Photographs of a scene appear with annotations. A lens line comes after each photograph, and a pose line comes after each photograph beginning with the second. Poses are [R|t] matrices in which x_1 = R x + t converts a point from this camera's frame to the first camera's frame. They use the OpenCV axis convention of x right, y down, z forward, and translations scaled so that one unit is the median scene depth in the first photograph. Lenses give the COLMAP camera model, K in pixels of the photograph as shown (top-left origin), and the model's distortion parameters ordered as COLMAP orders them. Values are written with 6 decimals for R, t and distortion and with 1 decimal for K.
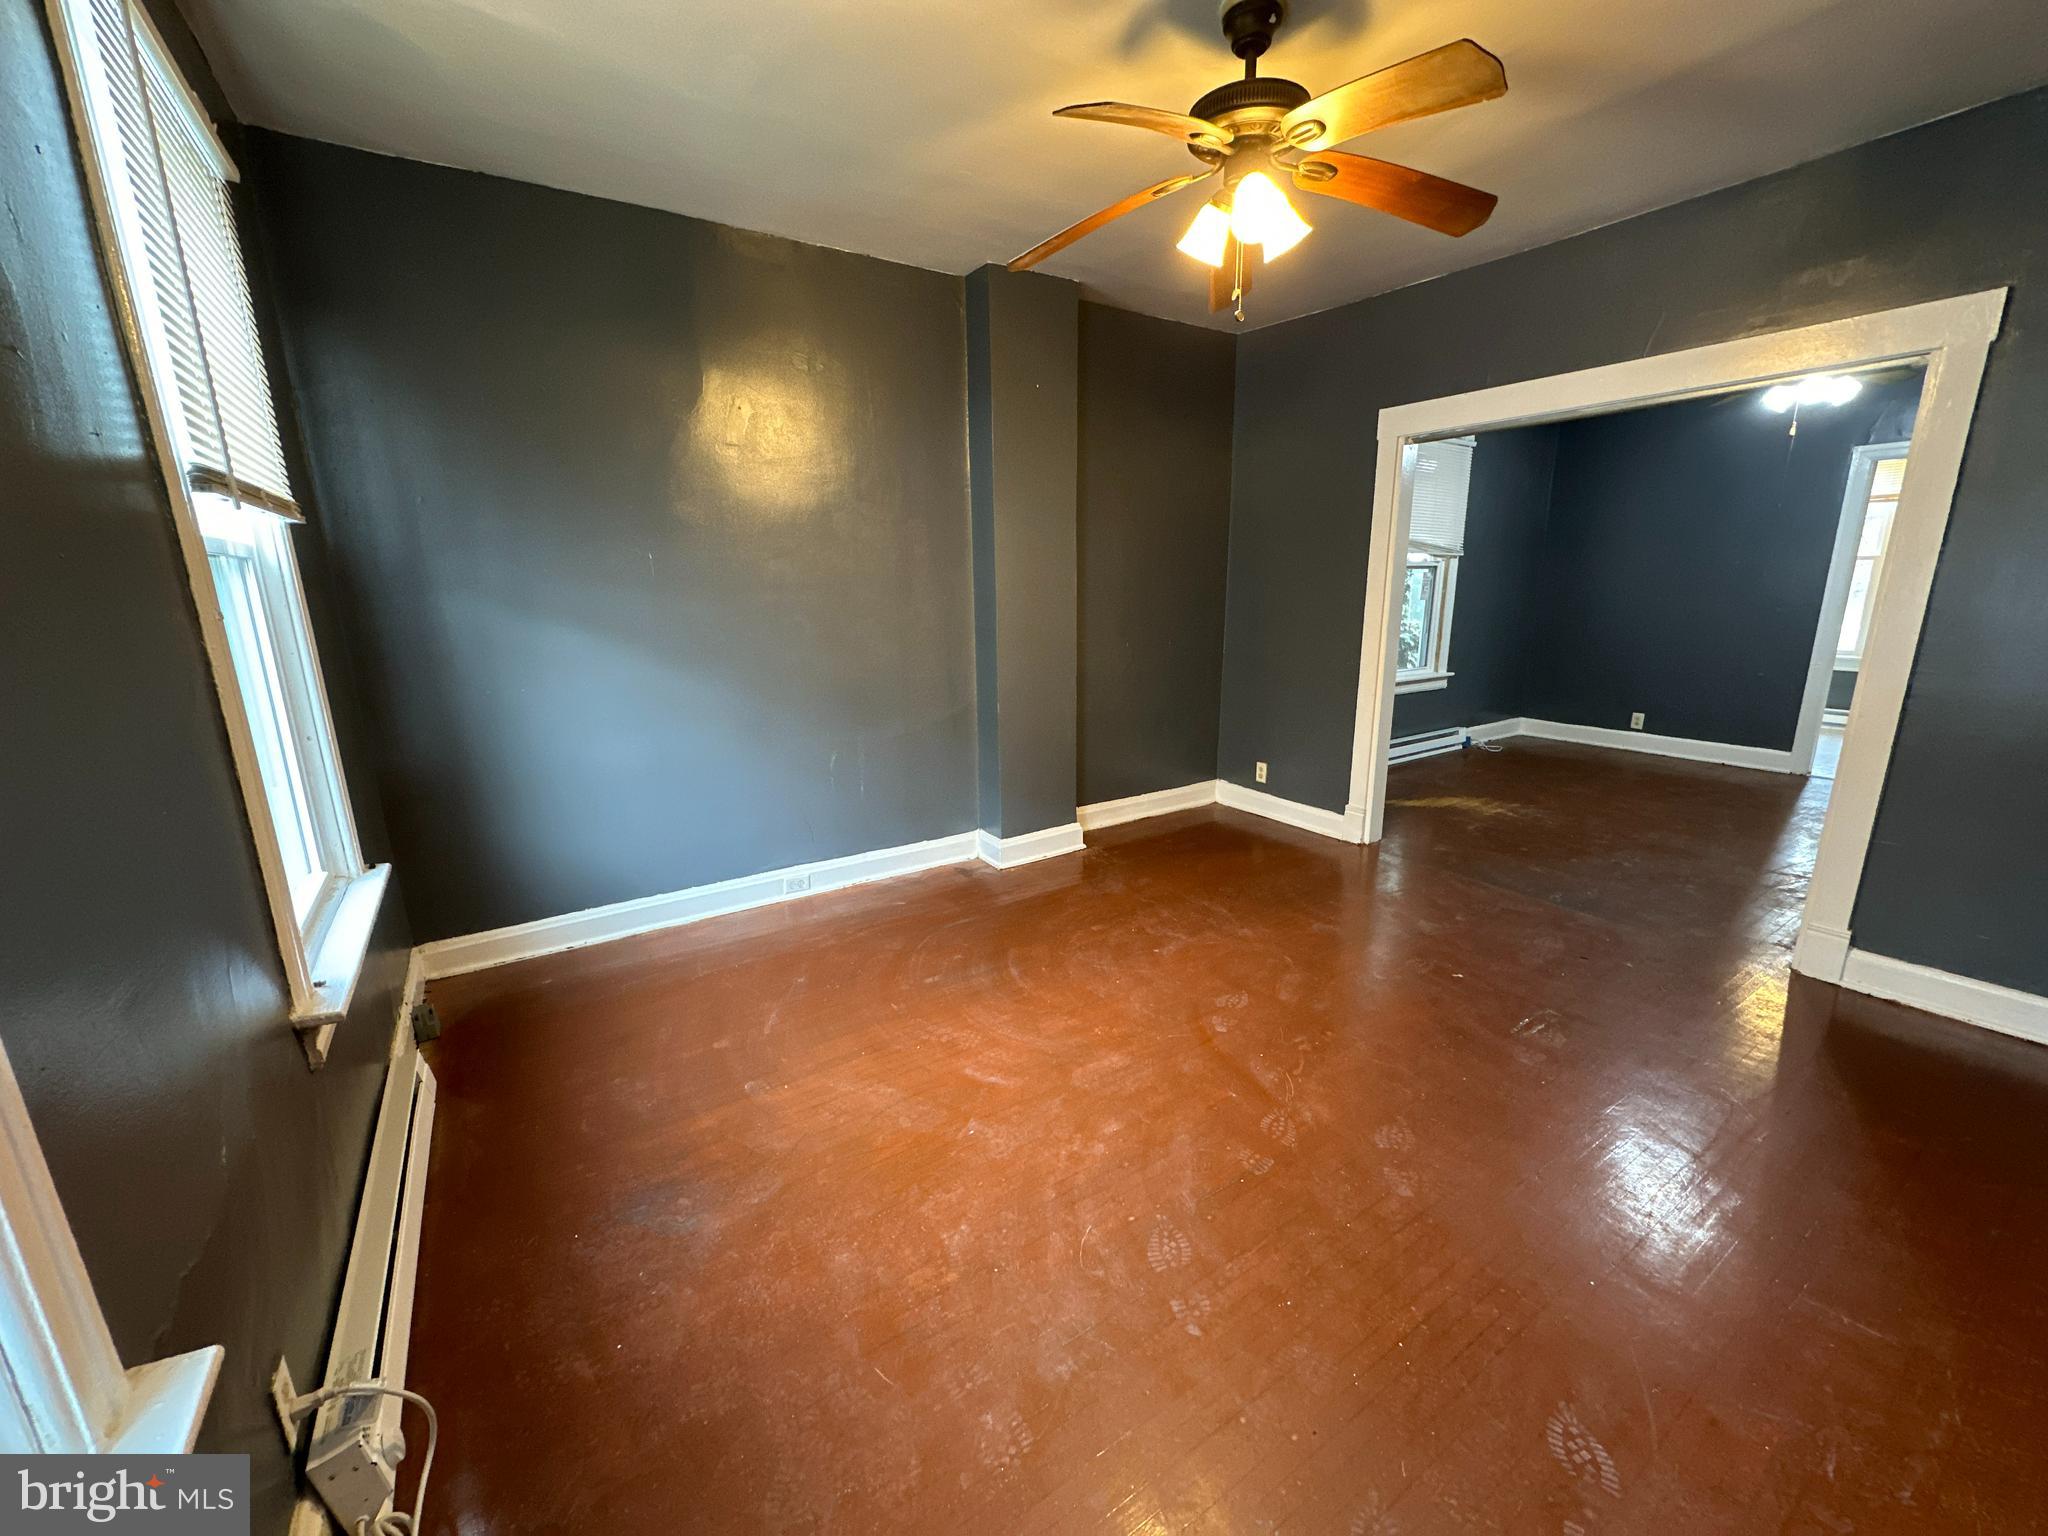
lens RADIAL K [[812.2, 0, 1024.0], [0, 812.2, 768.0], [0, 0, 1]] dist [-0.000929, 0.000087]
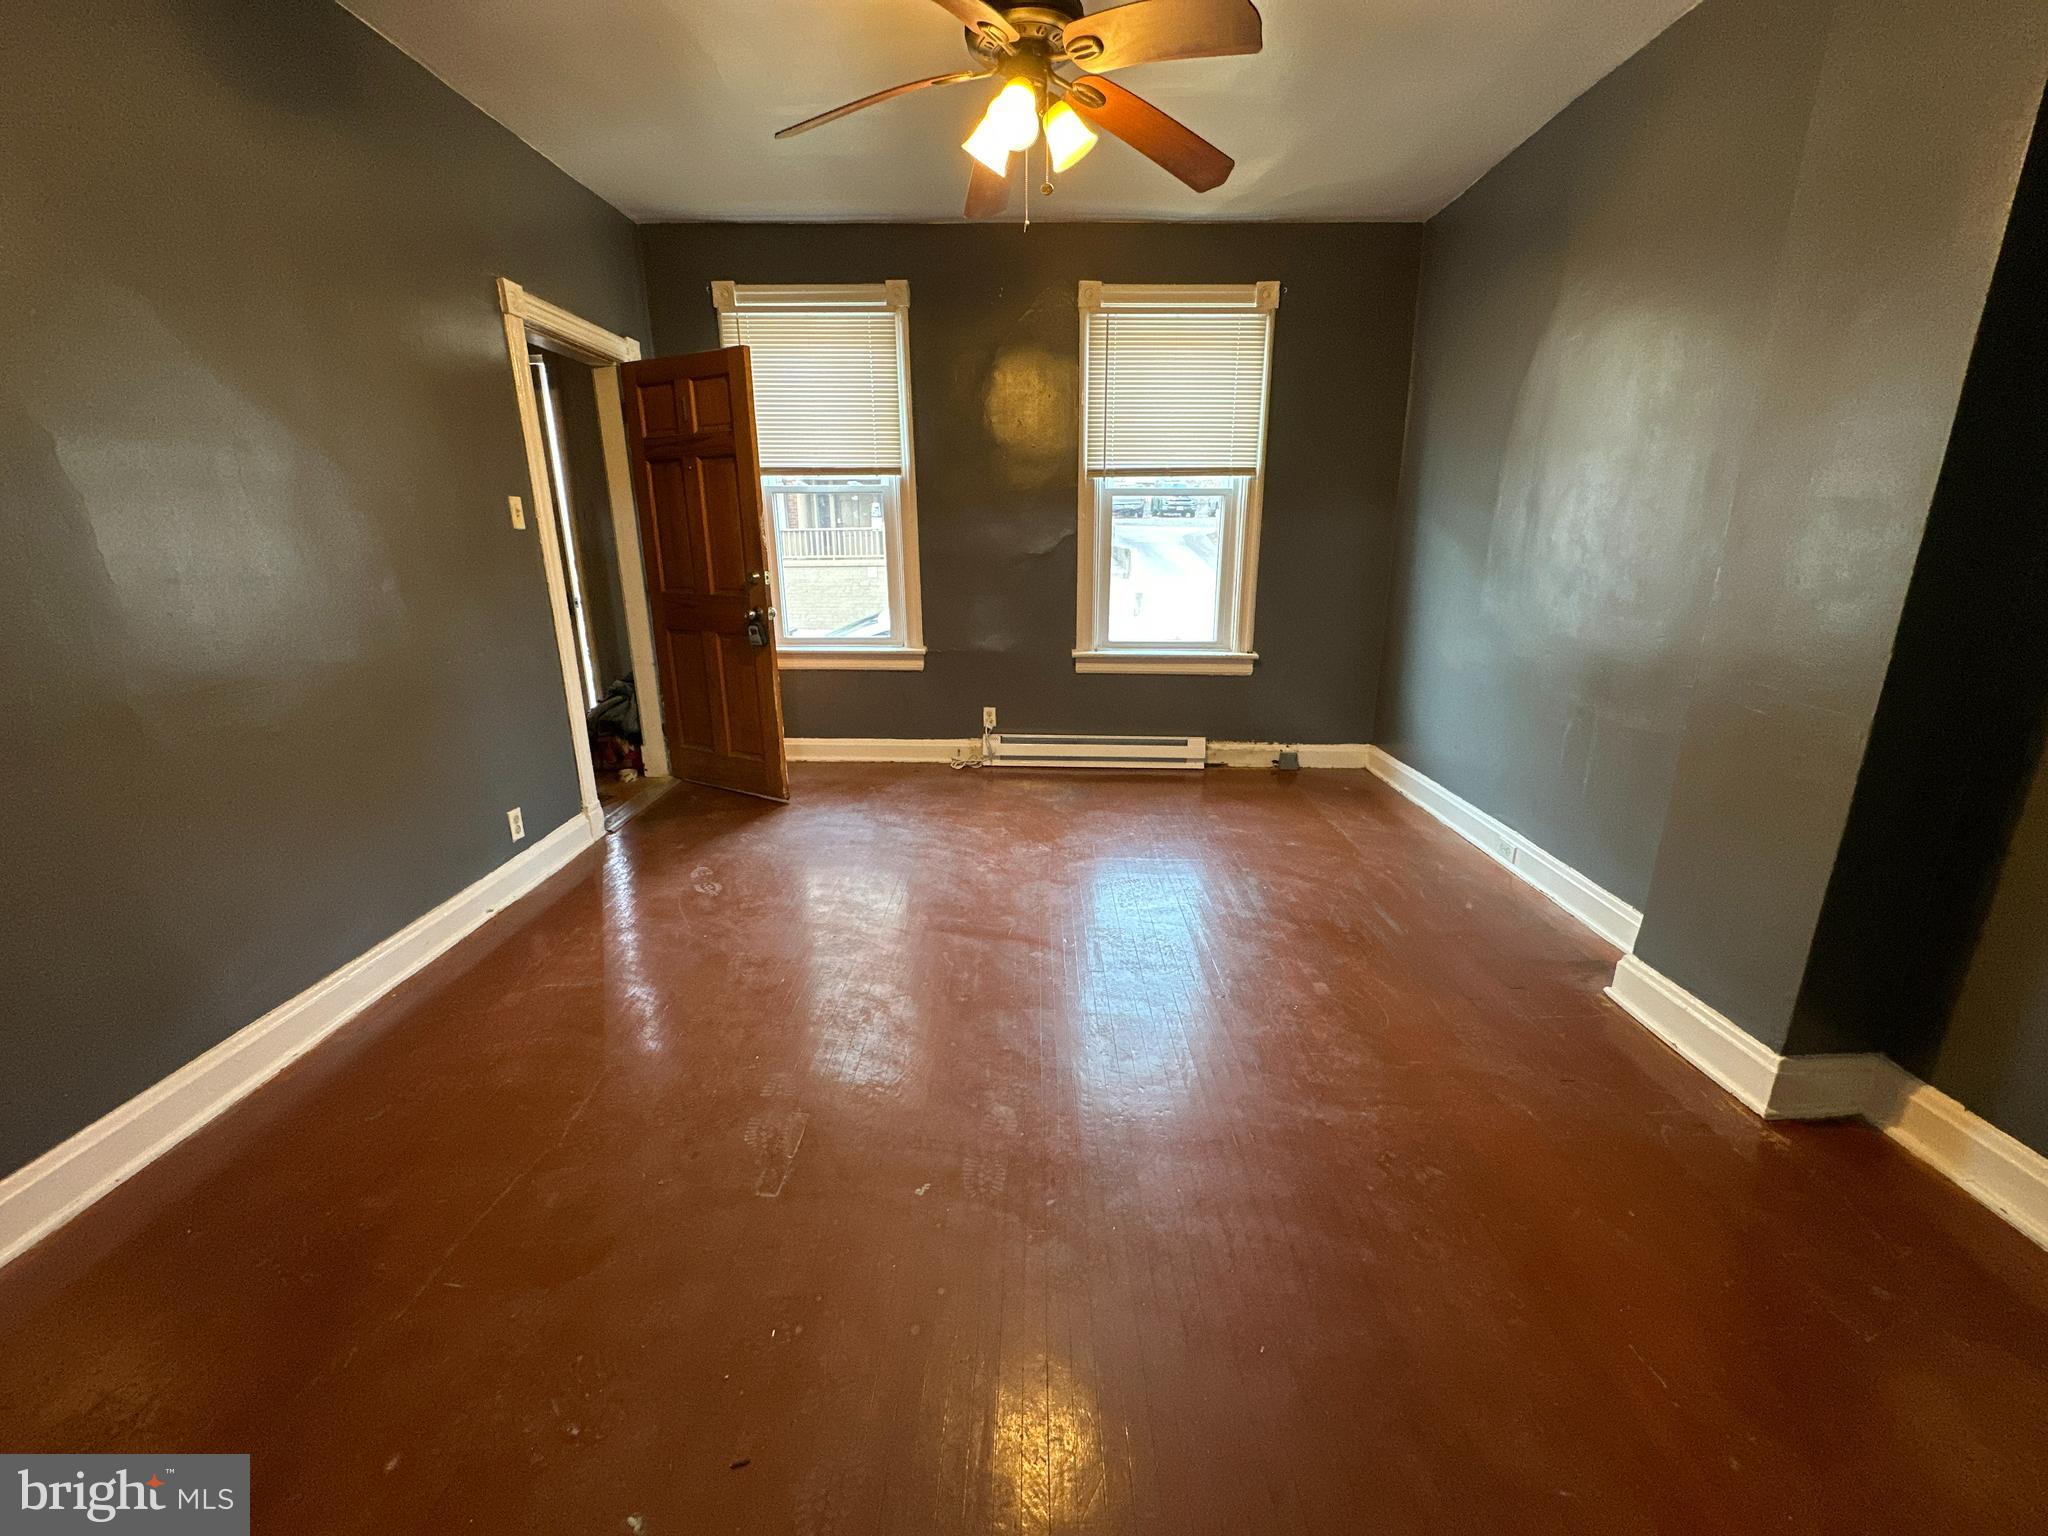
lens RADIAL K [[823.6, 0, 1030.1], [0, 823.6, 778.6], [0, 0, 1]] dist [-0.000457, -0.000025]
pose [[-0.564764, 0.248052, -0.787091, 0.461735], [-0.174914, 0.896109, 0.407915, -0.132379], [0.806503, 0.368049, -0.462702, 0.644782]]
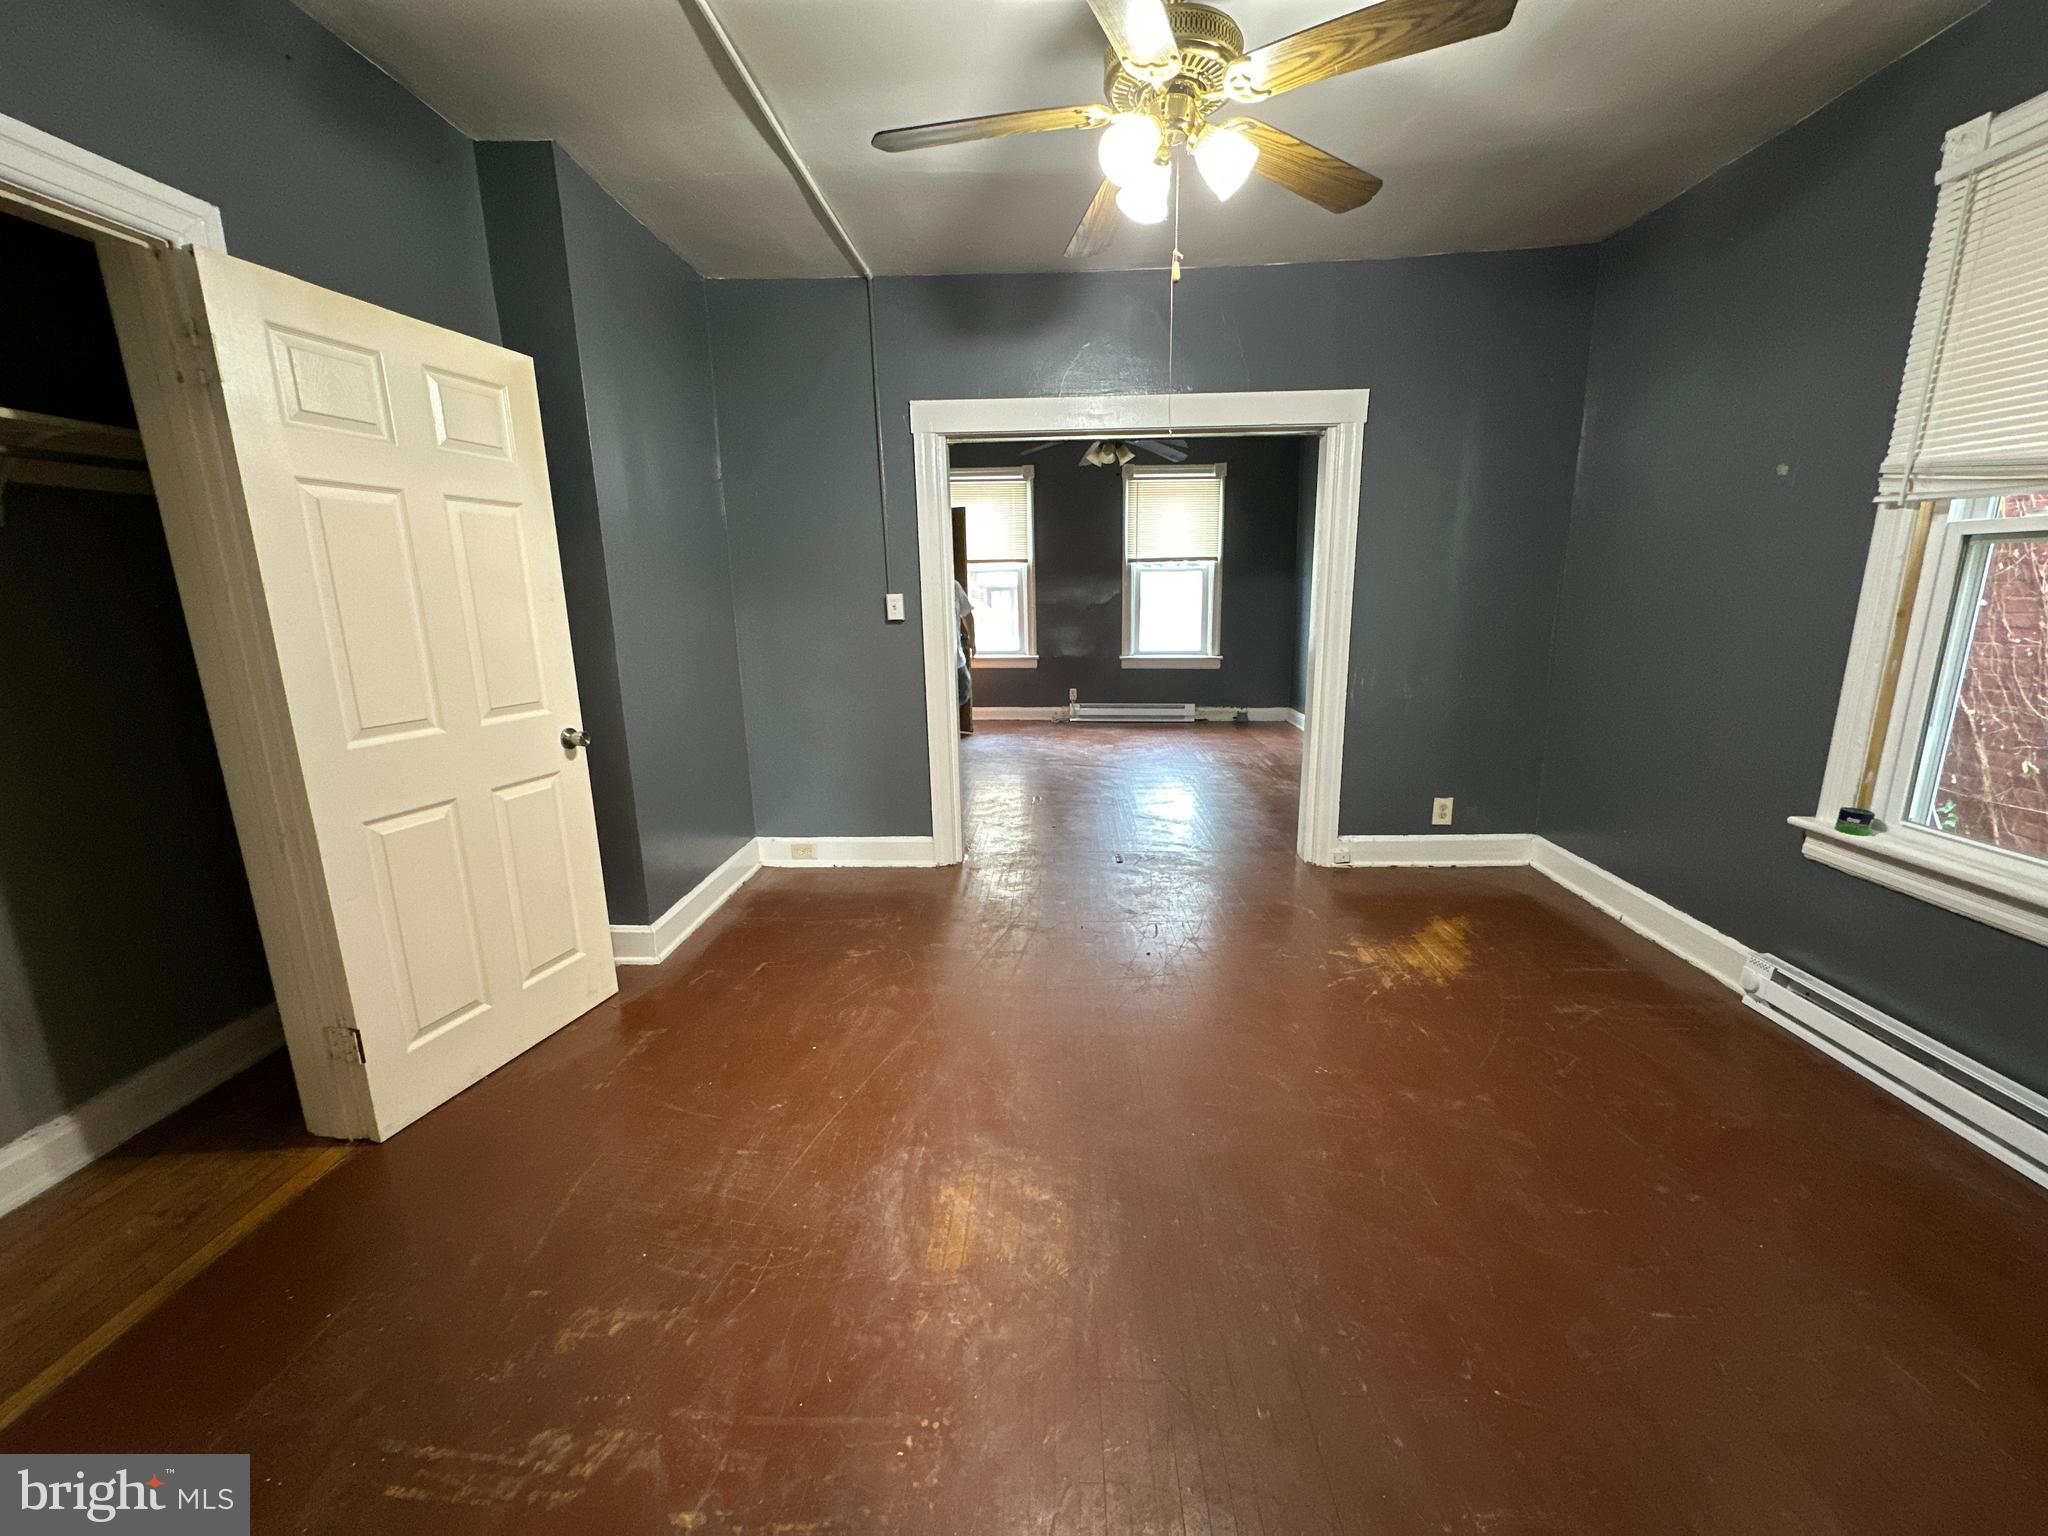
lens RADIAL K [[812.2, 0, 1024.0], [0, 812.2, 768.0], [0, 0, 1]] dist [-0.000929, 0.000087]
pose [[-0.590088, 0.200027, -0.782167, 1.043523], [-0.158507, 0.921262, 0.355180, -0.225627], [0.791626, 0.333566, -0.511920, 0.930275]]
